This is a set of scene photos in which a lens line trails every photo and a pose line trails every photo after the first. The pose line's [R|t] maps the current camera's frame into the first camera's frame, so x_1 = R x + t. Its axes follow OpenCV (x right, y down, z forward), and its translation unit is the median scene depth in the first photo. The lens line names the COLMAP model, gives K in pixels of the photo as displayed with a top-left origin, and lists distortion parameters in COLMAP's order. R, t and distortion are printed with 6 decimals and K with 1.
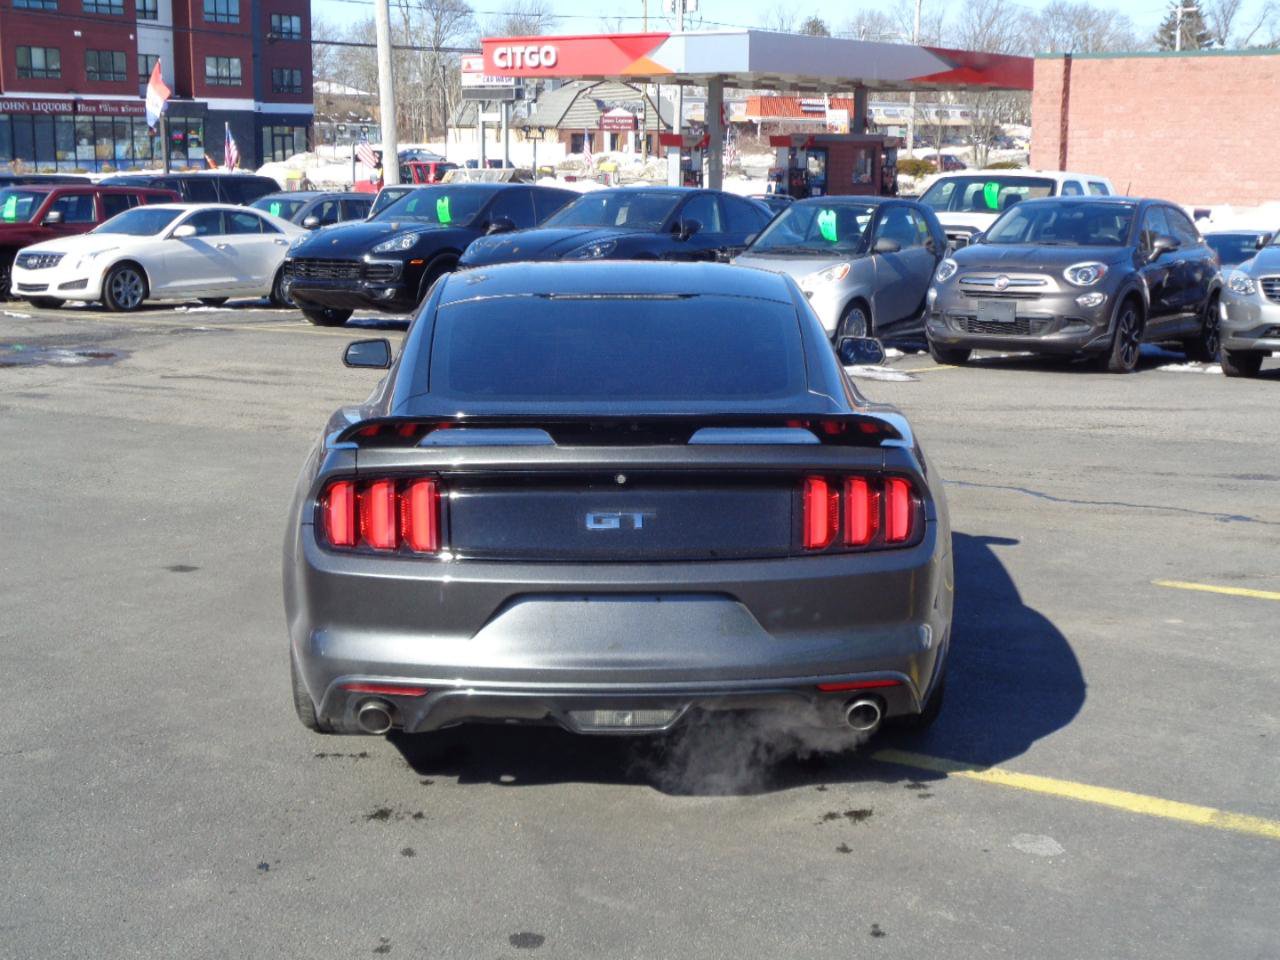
lens RADIAL K [[1816.2, 0, 654.6], [0, 1816.2, 506.2], [0, 0, 1]] dist [0.018582, -0.064610]
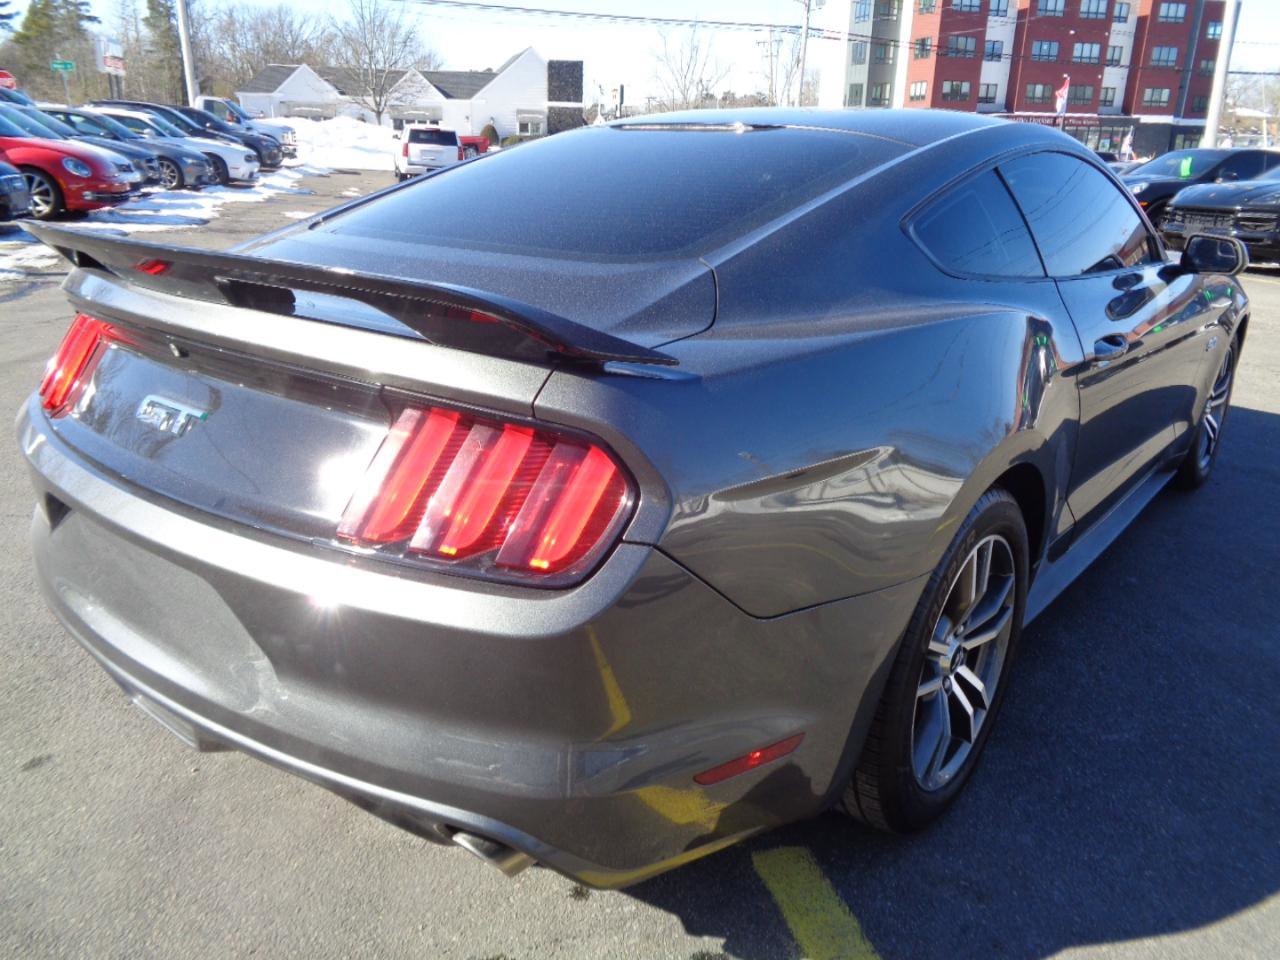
lens RADIAL K [[954.9, 0, 640.4], [0, 954.9, 475.0], [0, 0, 1]] dist [0.016347, -0.003821]
pose [[0.759012, 0.225178, -0.610897, 0.063309], [-0.142779, 0.973016, 0.181259, -0.011339], [0.635228, -0.050354, 0.770682, 0.172996]]
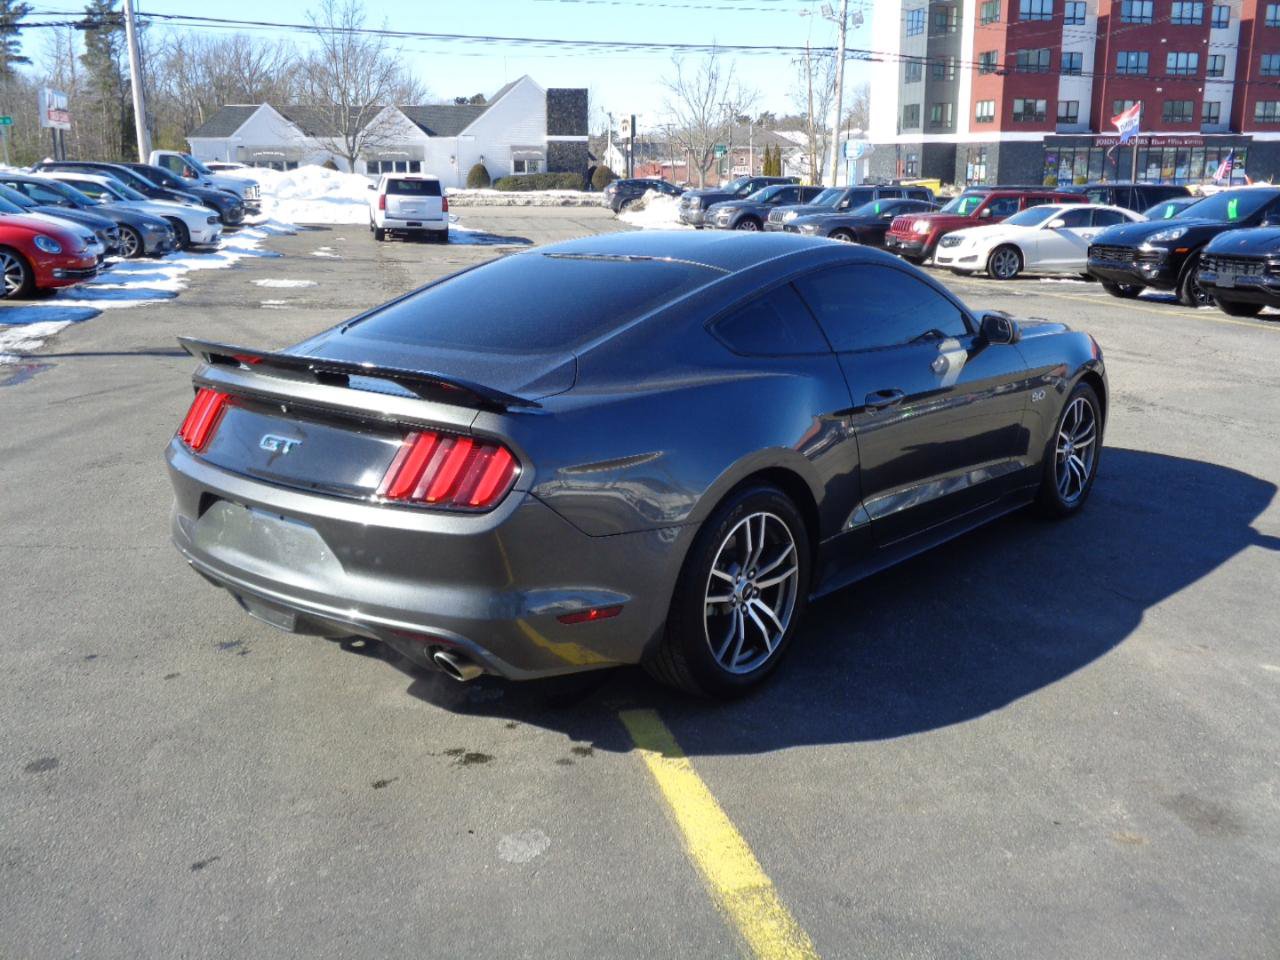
lens RADIAL K [[1188.2, 0, 640.0], [0, 1188.2, 480.0], [0, 0, 1]] dist [-0.013056, -0.002090]
pose [[0.747123, 0.157749, -0.645695, 0.129978], [-0.119149, 0.987479, 0.103385, -0.015205], [0.653920, -0.000308, 0.756564, 0.118895]]
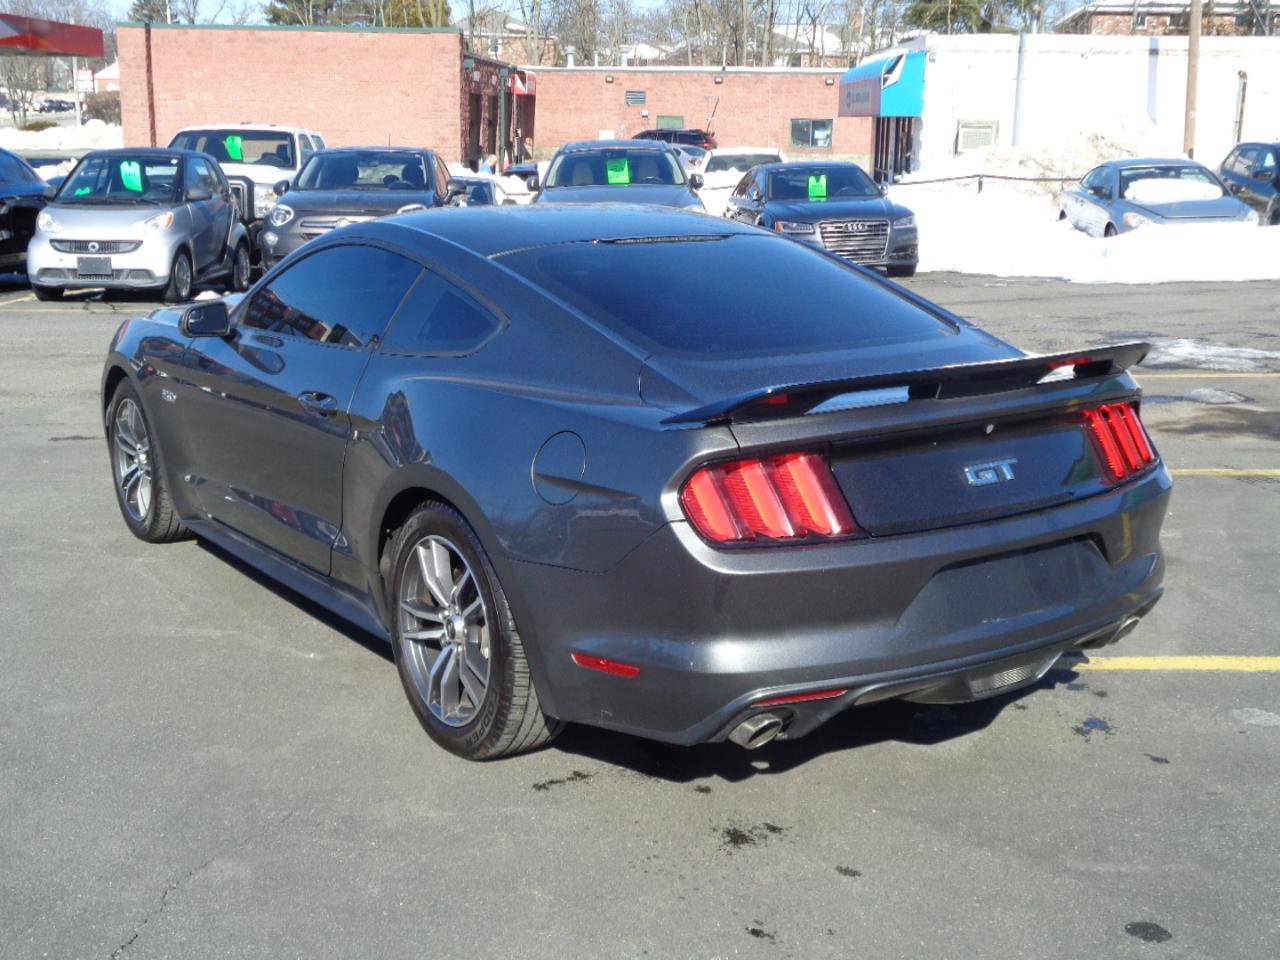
lens RADIAL K [[1513.9, 0, 639.8], [0, 1513.9, 482.2], [0, 0, 1]] dist [0.000438, 0.003986]
pose [[0.834115, -0.122530, 0.537809, -0.121943], [0.098017, 0.992423, 0.074086, -0.012968], [-0.542811, -0.009082, 0.839805, 0.089236]]
